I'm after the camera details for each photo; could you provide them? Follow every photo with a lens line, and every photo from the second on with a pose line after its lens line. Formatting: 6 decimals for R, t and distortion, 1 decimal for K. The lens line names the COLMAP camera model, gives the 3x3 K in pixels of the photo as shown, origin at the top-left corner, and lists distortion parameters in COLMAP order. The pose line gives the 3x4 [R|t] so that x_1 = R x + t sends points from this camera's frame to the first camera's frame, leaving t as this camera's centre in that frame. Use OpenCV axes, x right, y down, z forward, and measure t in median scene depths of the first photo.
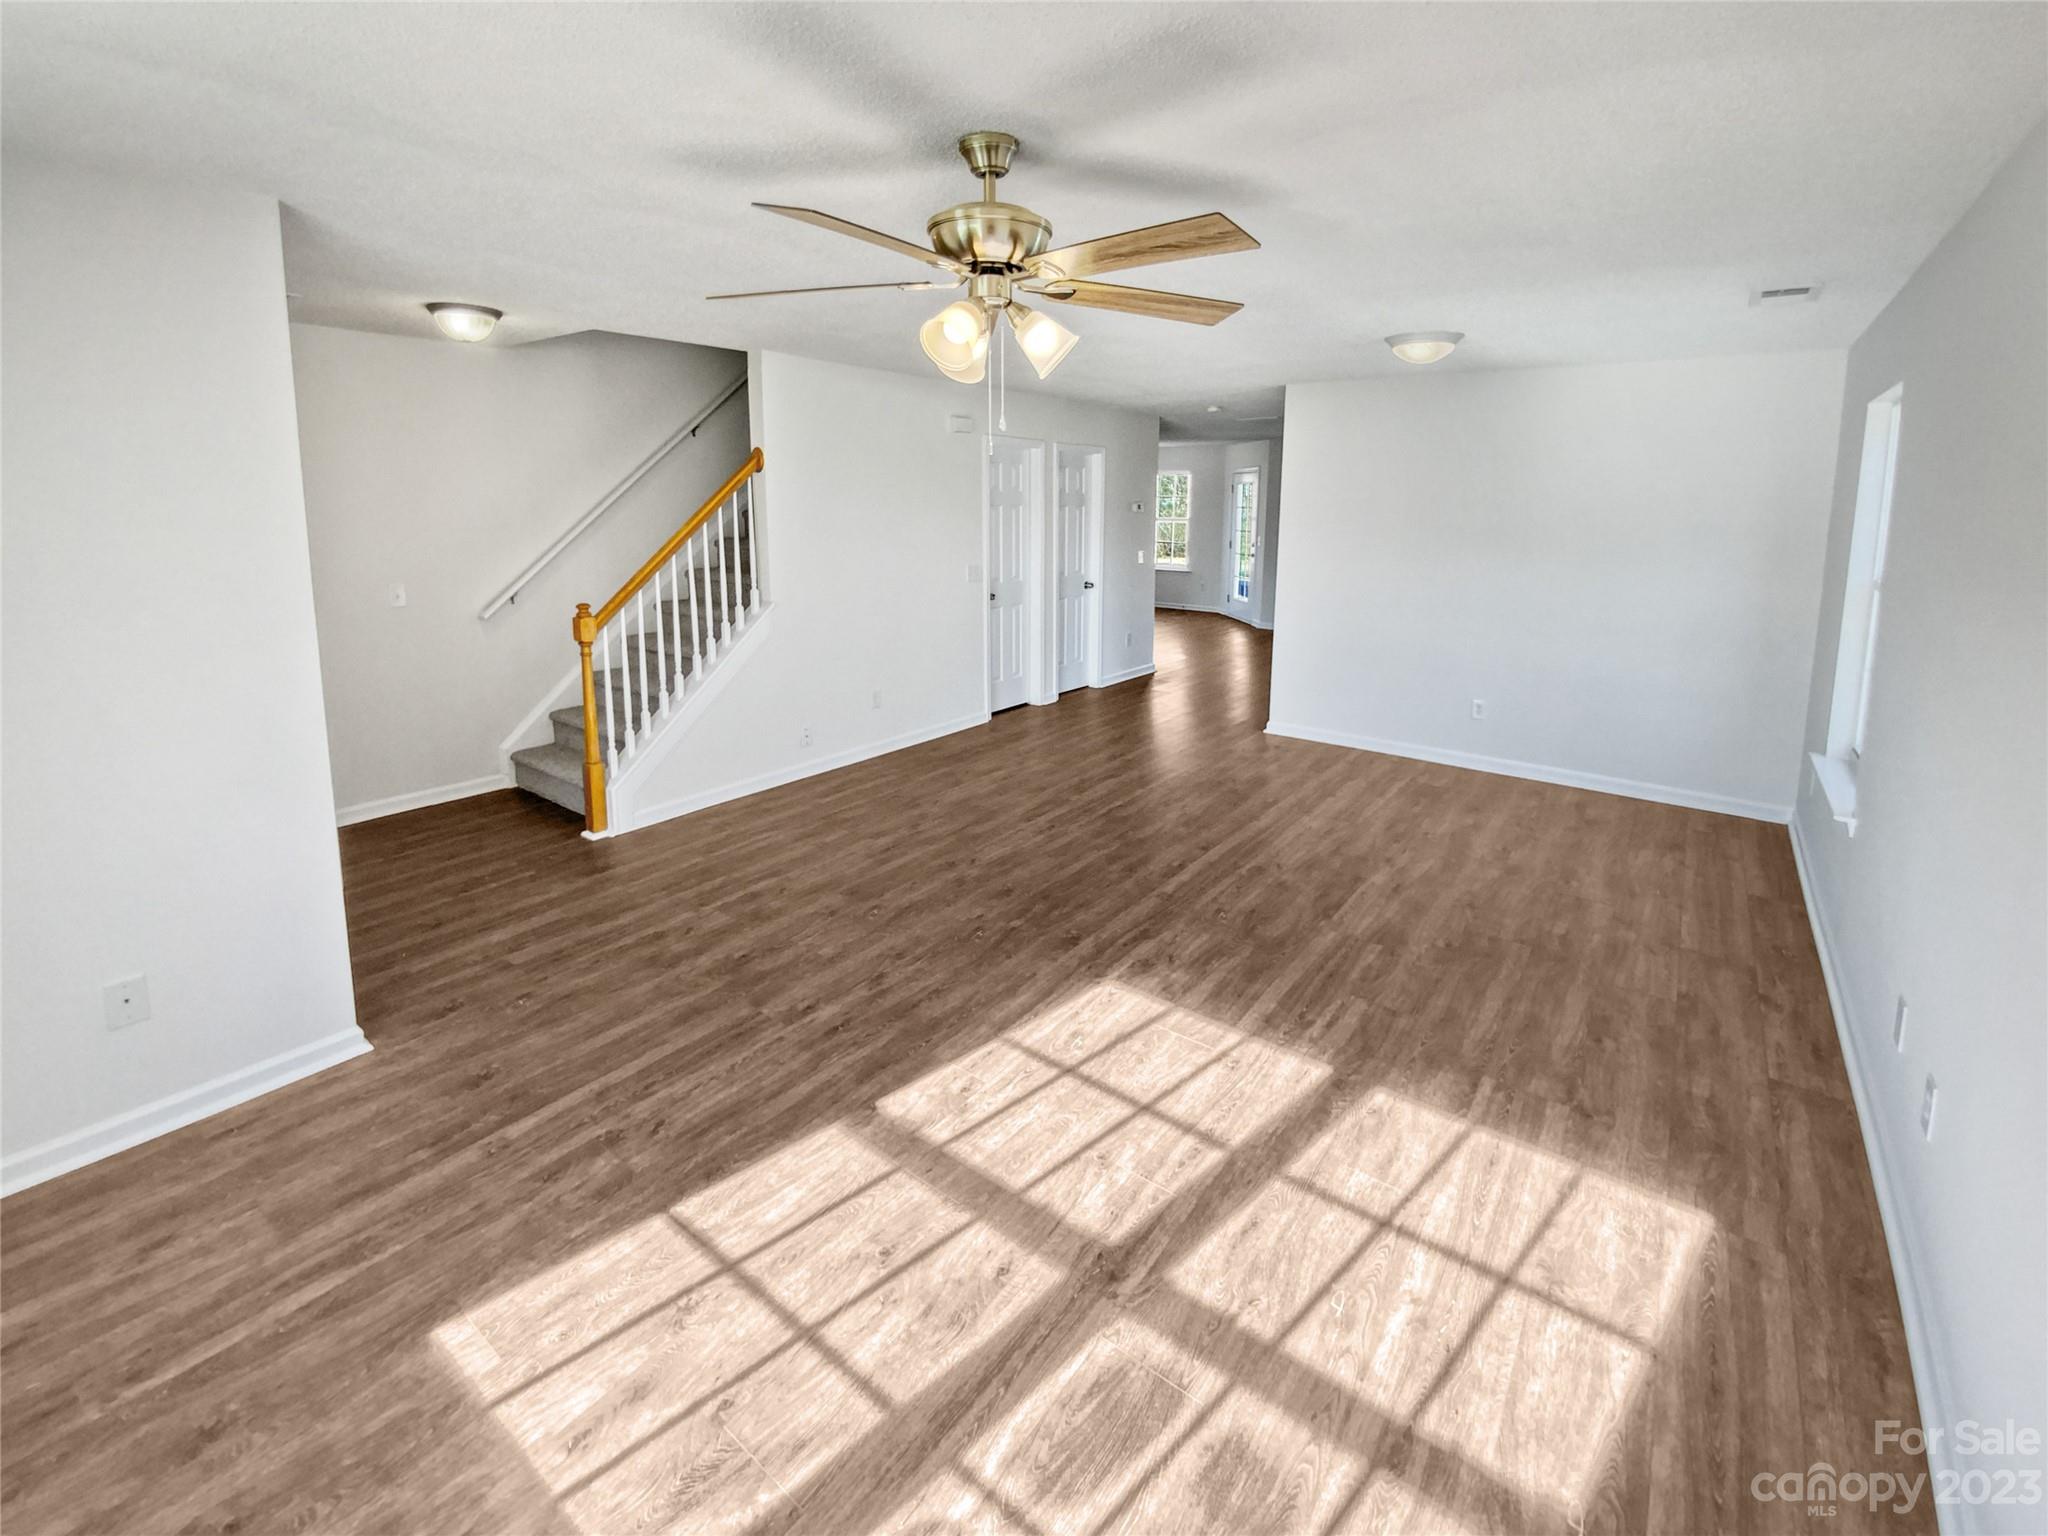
lens RADIAL K [[863.2, 0, 1025.6], [0, 863.2, 780.0], [0, 0, 1]] dist [0.027047, 0.000066]
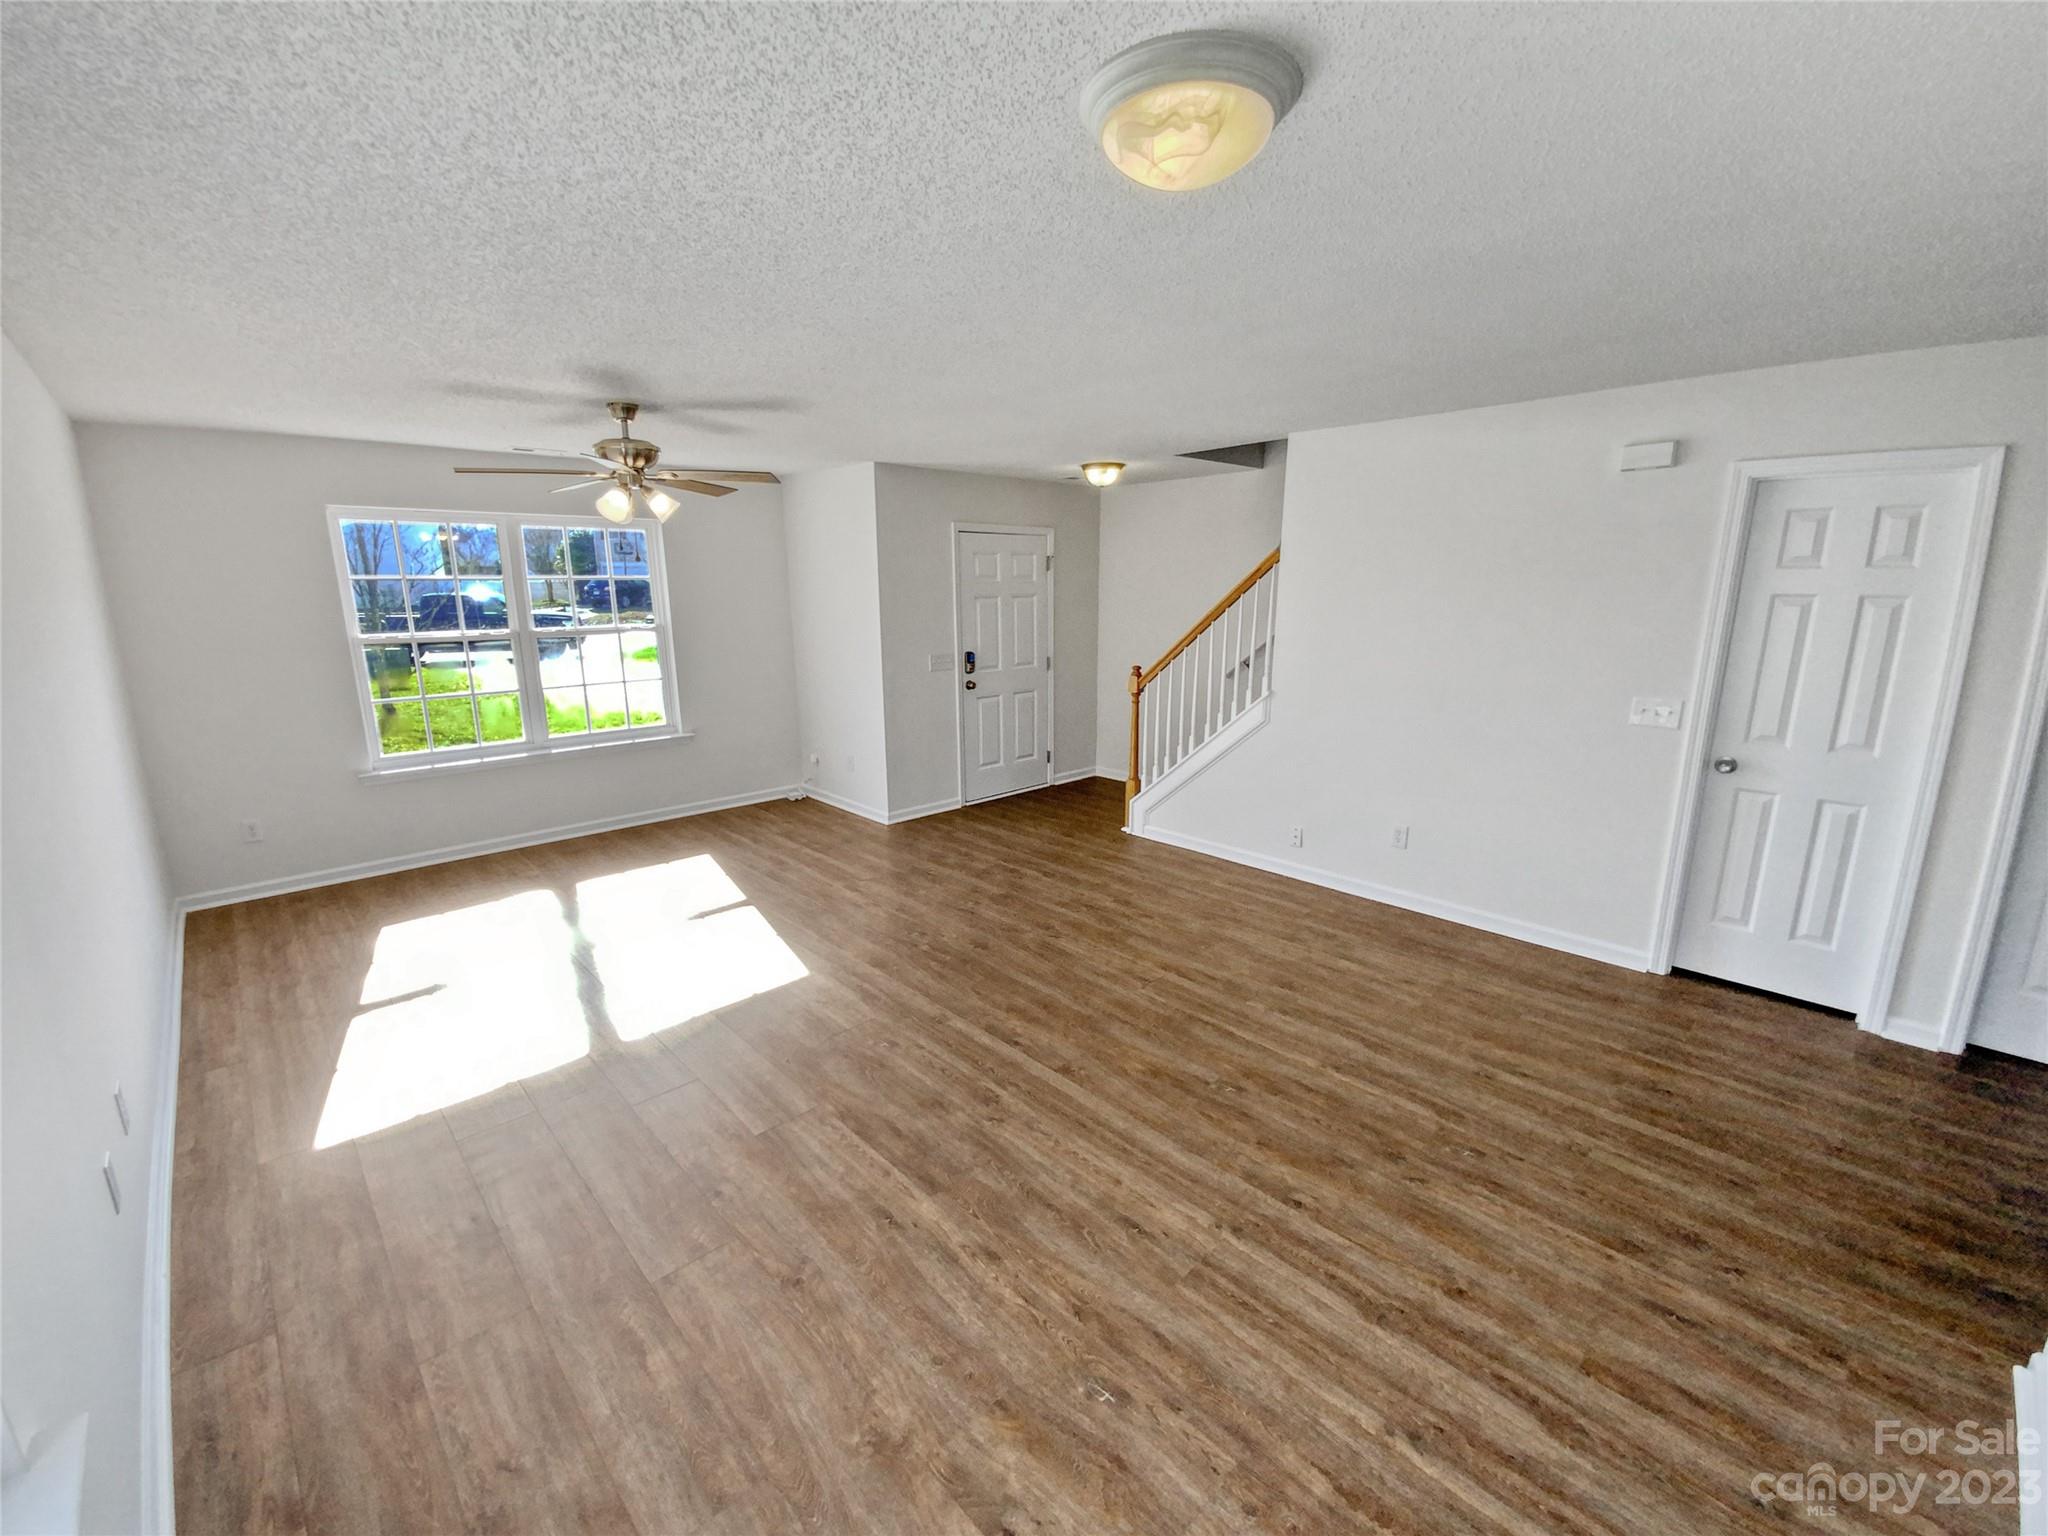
lens RADIAL K [[863.2, 0, 1025.6], [0, 863.2, 780.0], [0, 0, 1]] dist [0.027047, 0.000066]
pose [[-0.172296, 0.222106, -0.959678, 0.987292], [-0.305596, 0.914126, 0.266429, -0.377475], [0.936443, 0.339178, -0.089626, 1.092220]]
